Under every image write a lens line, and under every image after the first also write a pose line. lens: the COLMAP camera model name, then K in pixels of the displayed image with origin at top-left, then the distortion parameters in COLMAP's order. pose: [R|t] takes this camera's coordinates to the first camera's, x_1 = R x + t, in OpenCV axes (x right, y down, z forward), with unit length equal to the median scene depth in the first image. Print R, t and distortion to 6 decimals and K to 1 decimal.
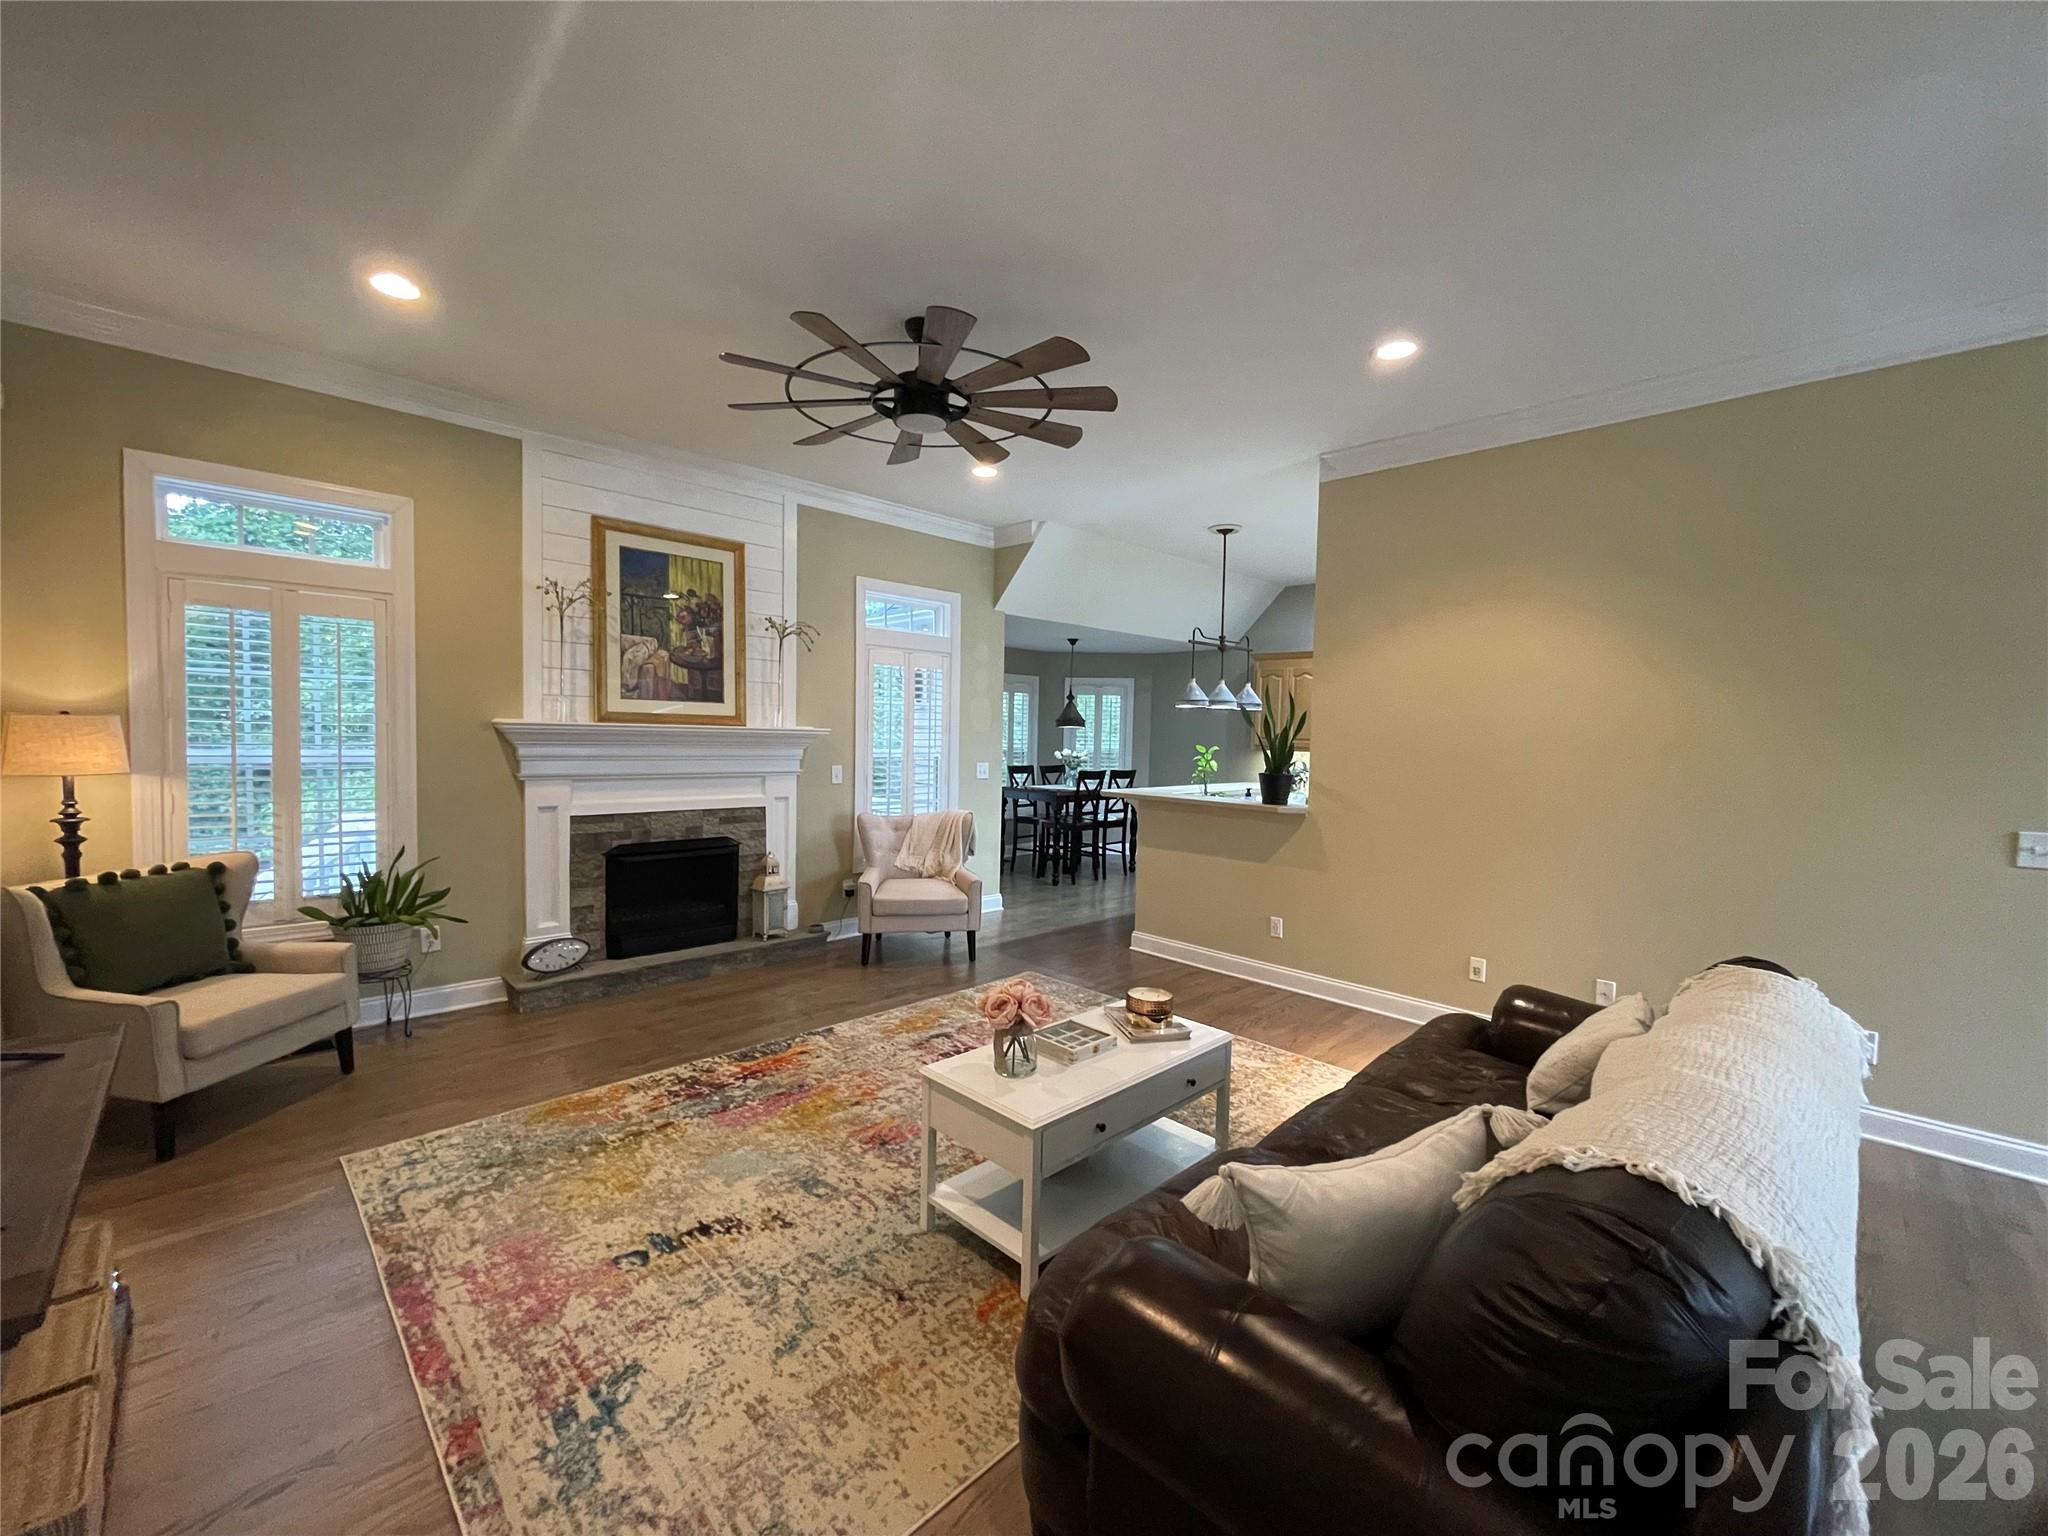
lens RADIAL K [[827.1, 0, 1022.3], [0, 827.1, 769.8], [0, 0, 1]] dist [0.000106, 0.000104]
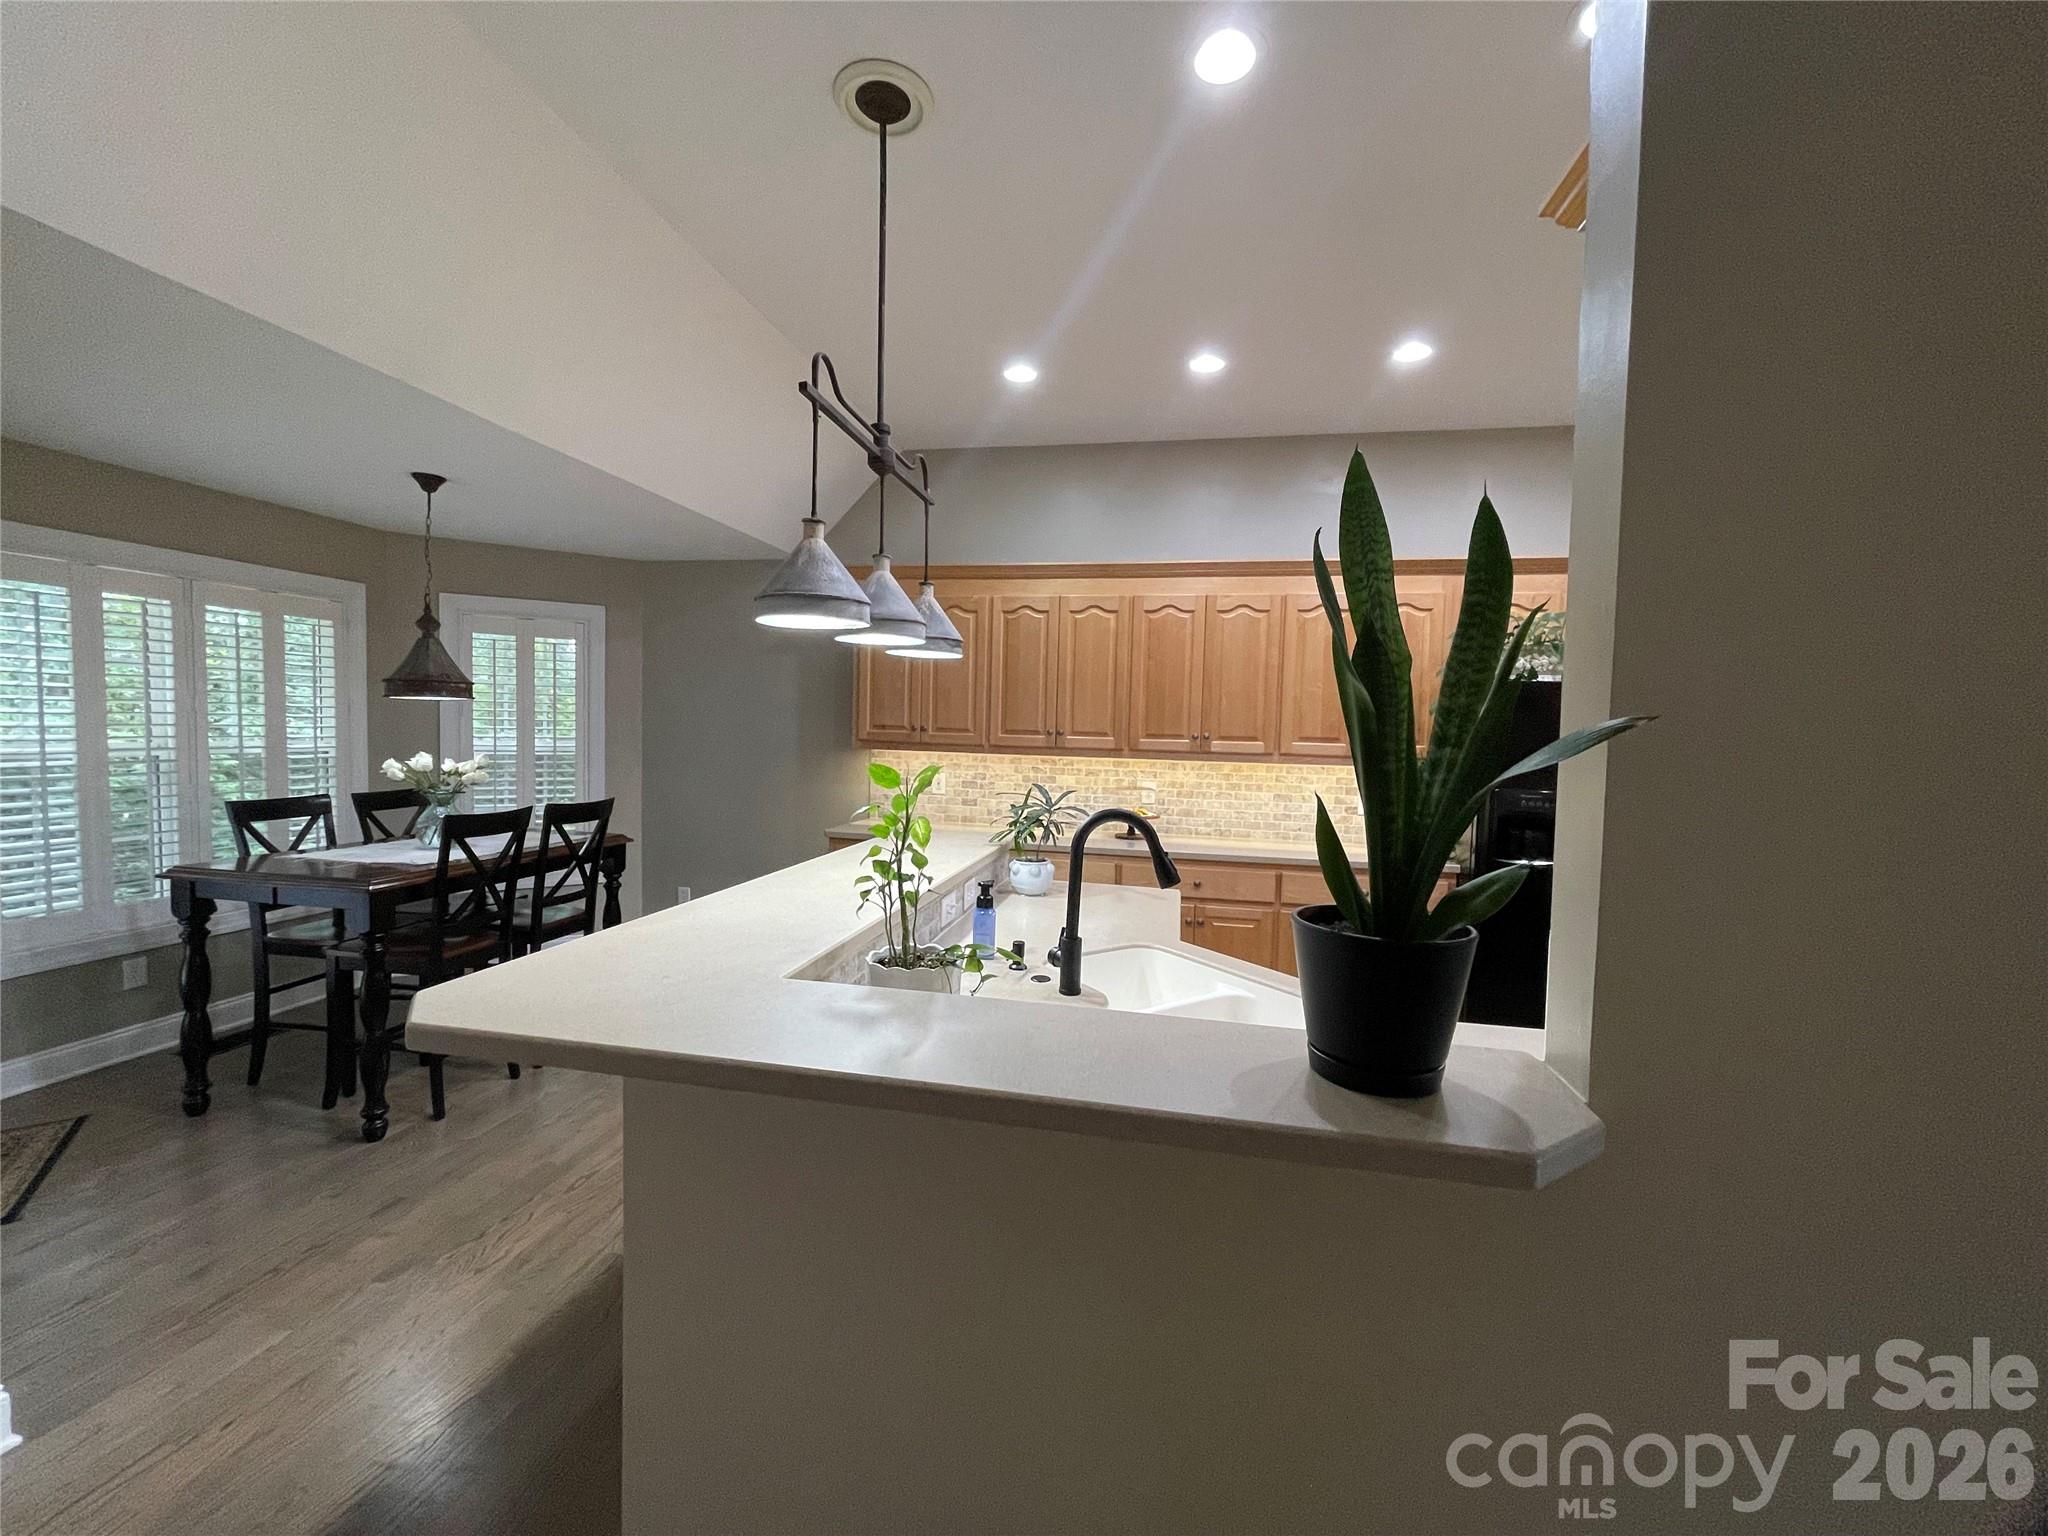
lens RADIAL K [[827.1, 0, 1022.3], [0, 827.1, 769.8], [0, 0, 1]] dist [0.000106, 0.000104]
pose [[0.830191, -0.028536, 0.556748, 0.127445], [0.018973, 0.999557, 0.022942, -0.037337], [-0.557156, -0.008483, 0.830365, 0.896459]]
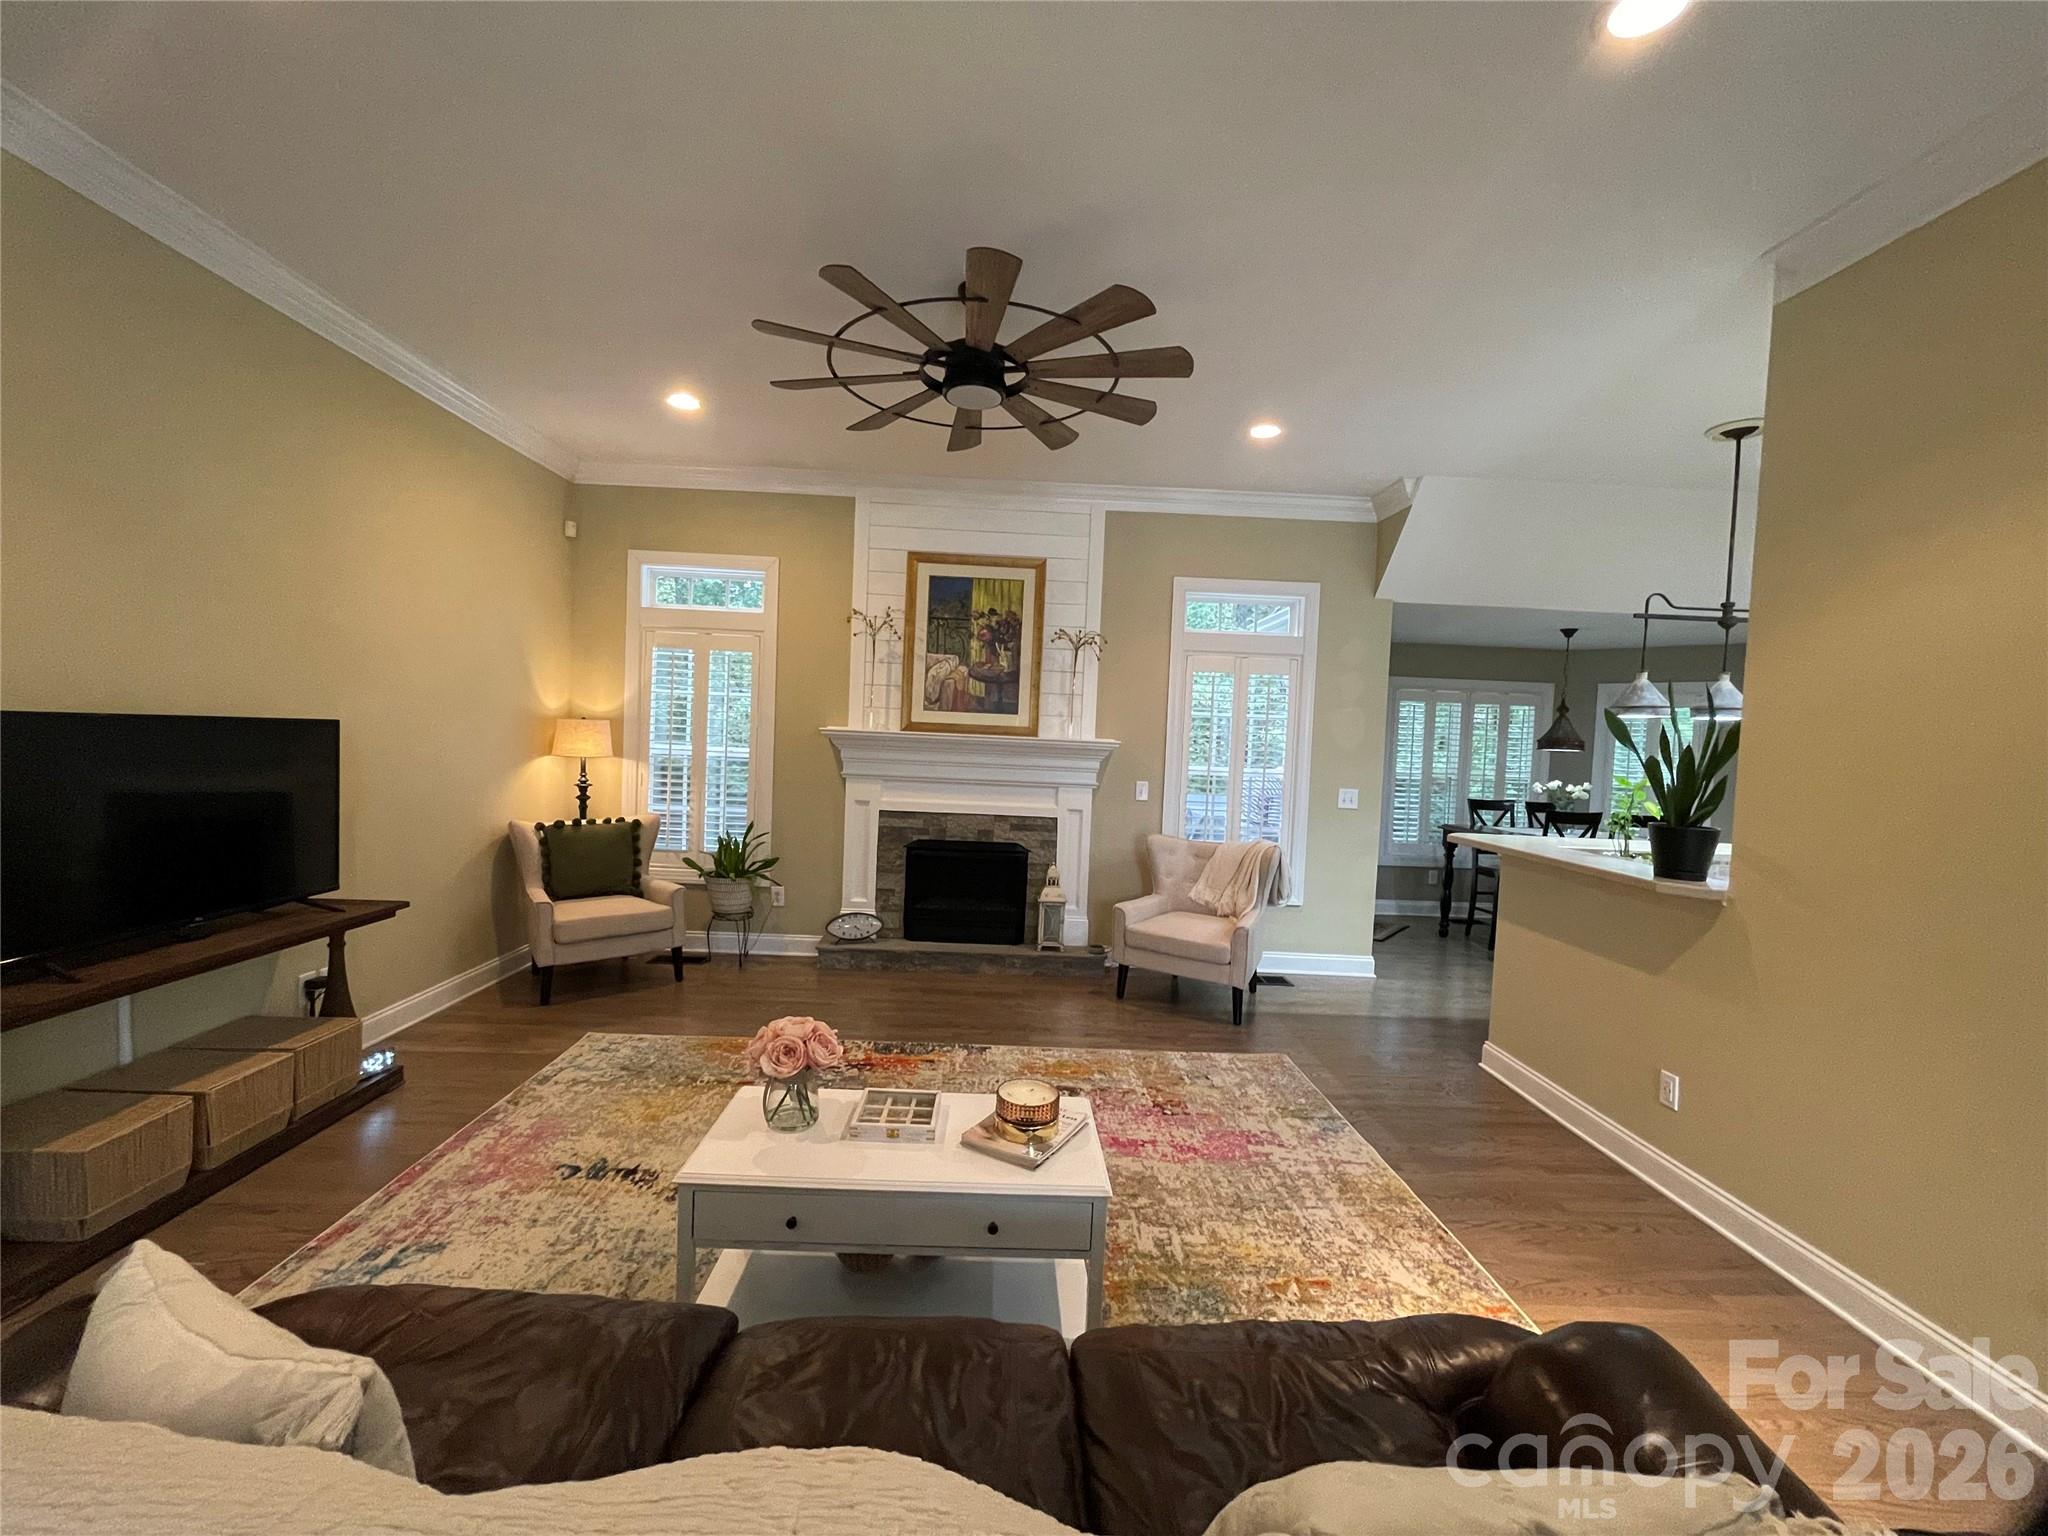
lens RADIAL K [[827.1, 0, 1022.3], [0, 827.1, 769.8], [0, 0, 1]] dist [0.000106, 0.000104]
pose [[0.729983, 0.038023, -0.682407, 0.370250], [-0.057764, 0.998311, -0.006167, -0.005450], [0.681020, 0.043921, 0.730946, 0.259520]]
